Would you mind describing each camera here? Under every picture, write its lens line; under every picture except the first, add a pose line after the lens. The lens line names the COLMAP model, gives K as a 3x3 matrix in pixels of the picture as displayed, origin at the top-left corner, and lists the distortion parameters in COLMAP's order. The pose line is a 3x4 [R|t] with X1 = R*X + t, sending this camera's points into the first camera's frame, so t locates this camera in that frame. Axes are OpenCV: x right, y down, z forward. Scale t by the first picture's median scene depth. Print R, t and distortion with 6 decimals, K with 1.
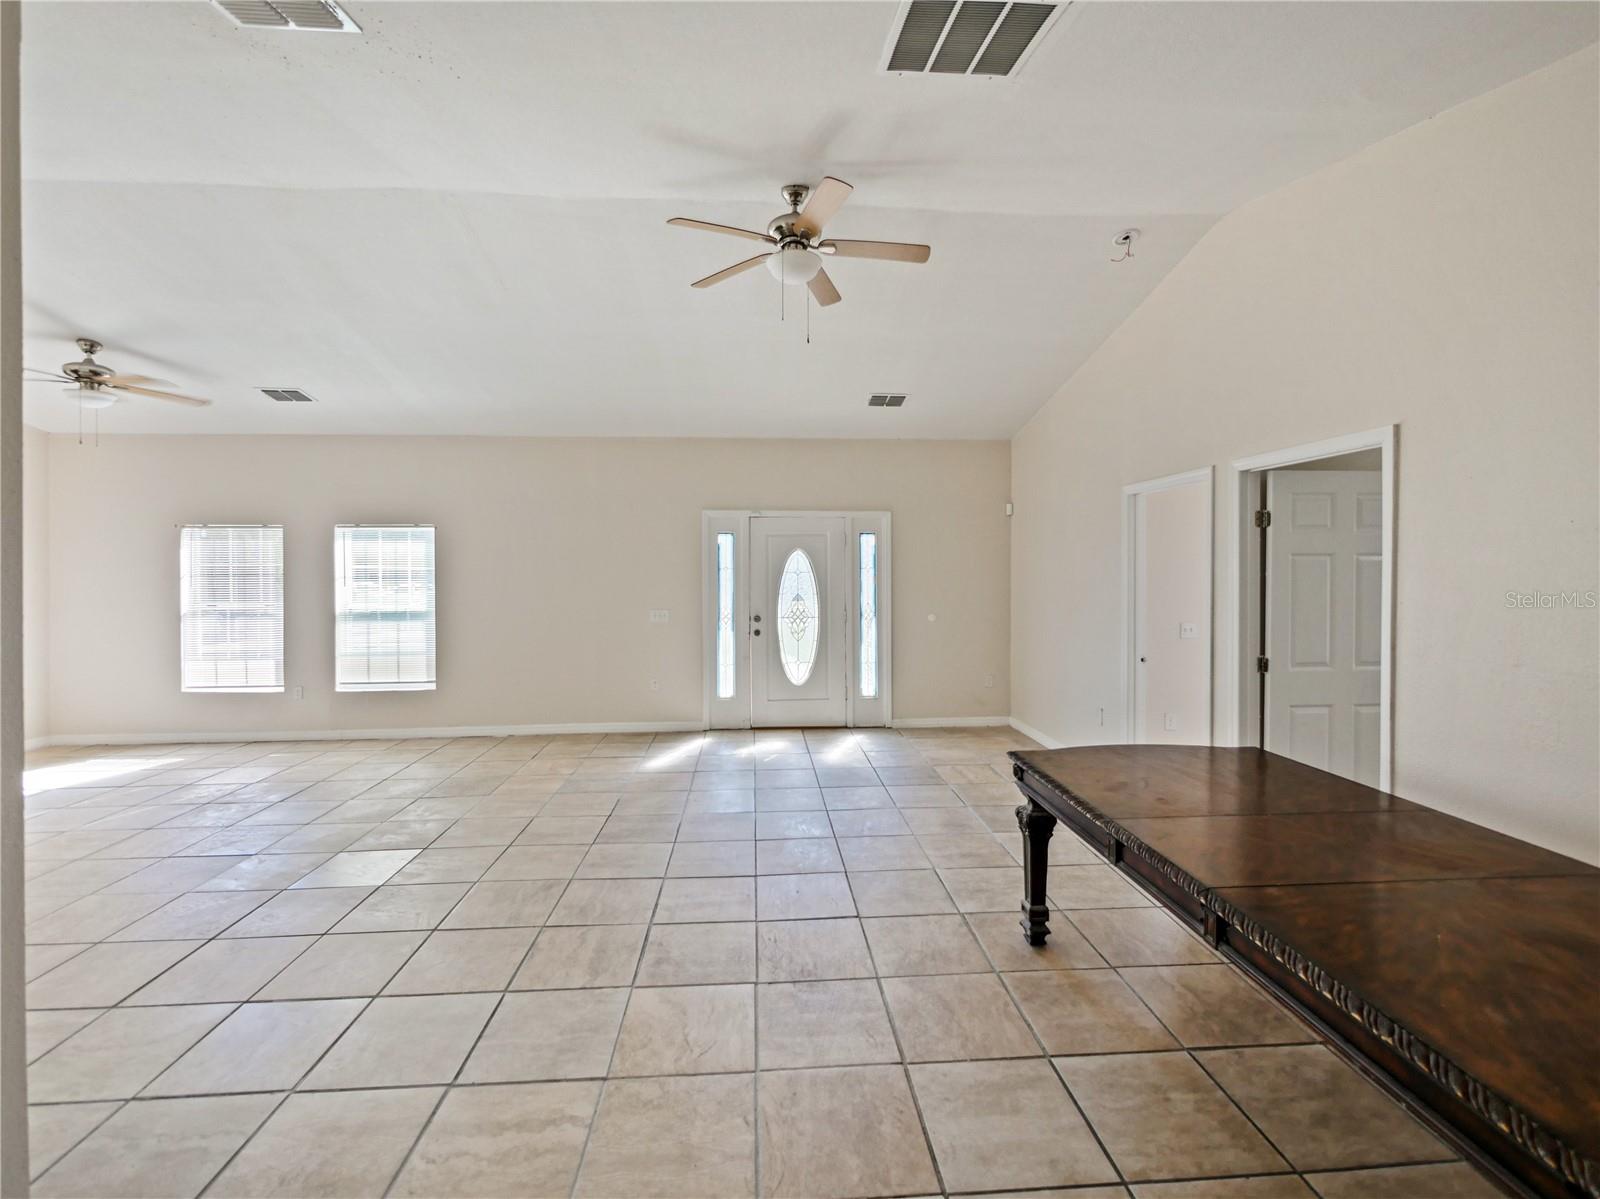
lens RADIAL K [[676.0, 0, 792.4], [0, 676.0, 572.6], [0, 0, 1]] dist [-0.001615, -0.000160]
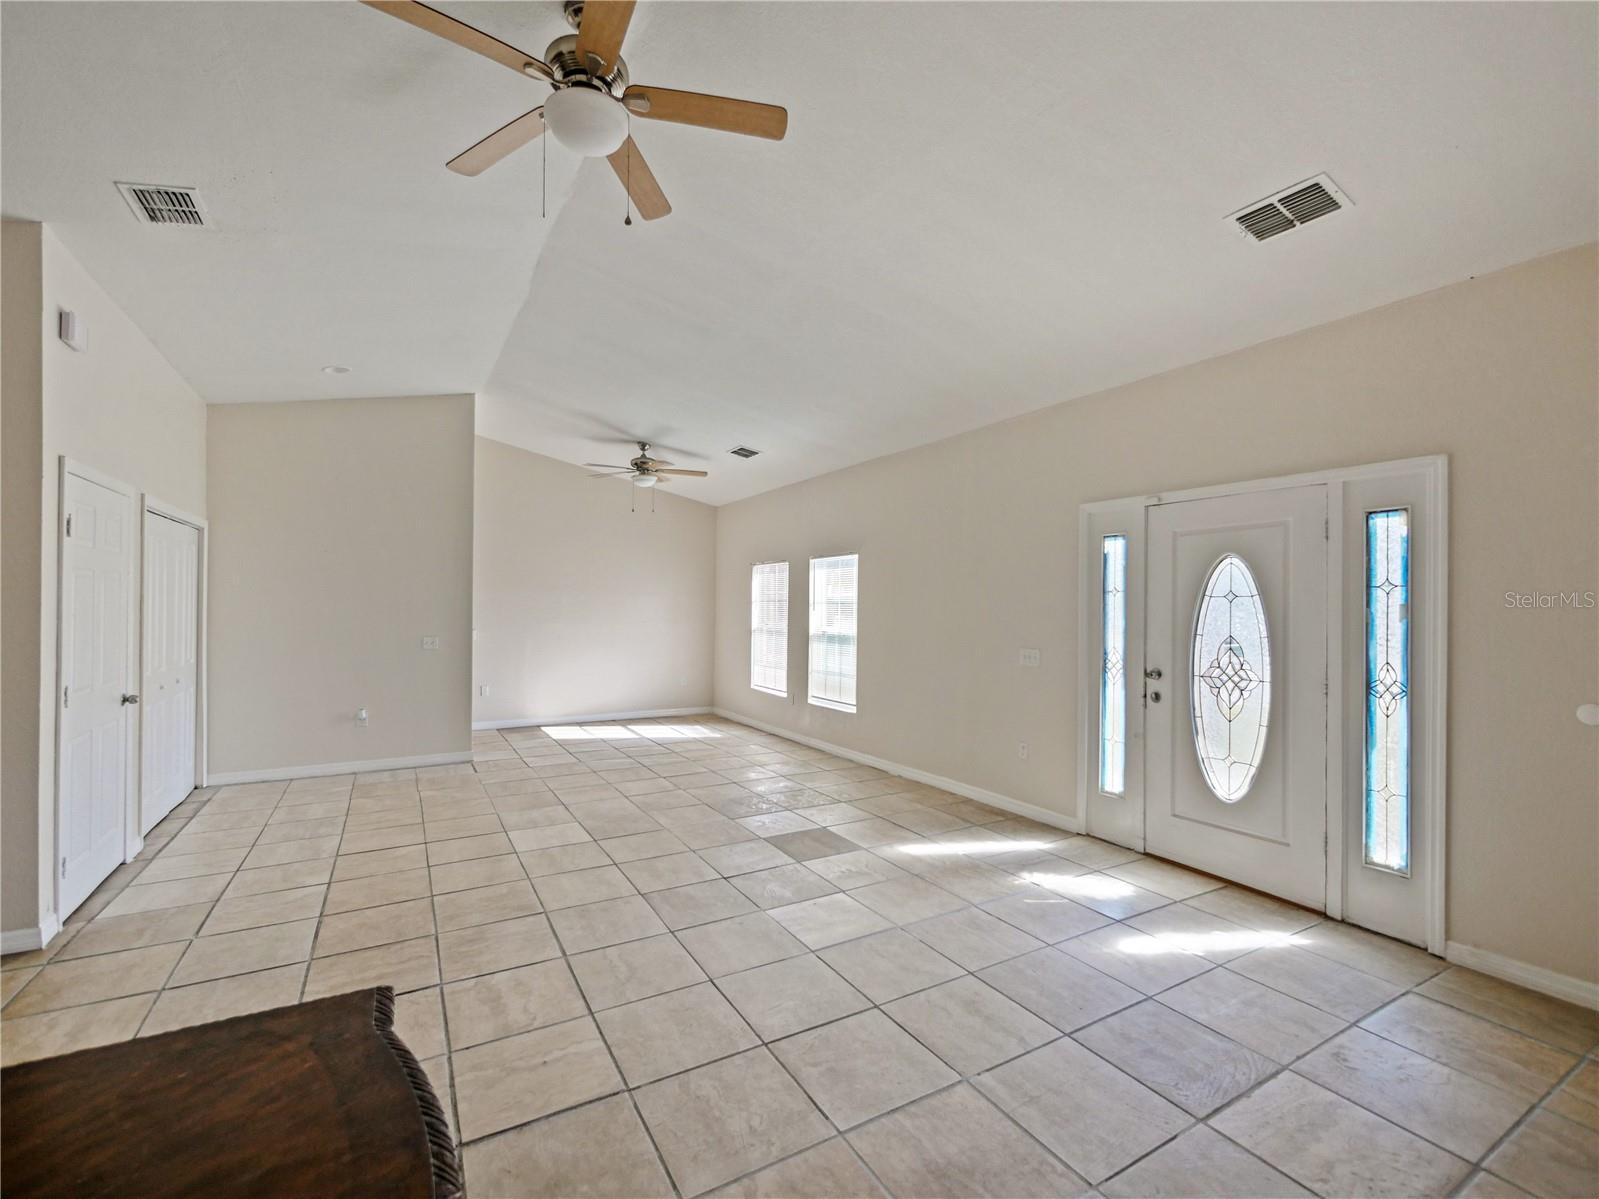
lens RADIAL K [[699.1, 0, 814.4], [0, 699.1, 599.4], [0, 0, 1]] dist [-0.008539, -0.000008]
pose [[0.454710, -0.002031, -0.890637, 0.370256], [-0.009478, 0.999930, -0.007119, 0.009874], [0.890589, 0.011679, 0.454659, 0.461112]]
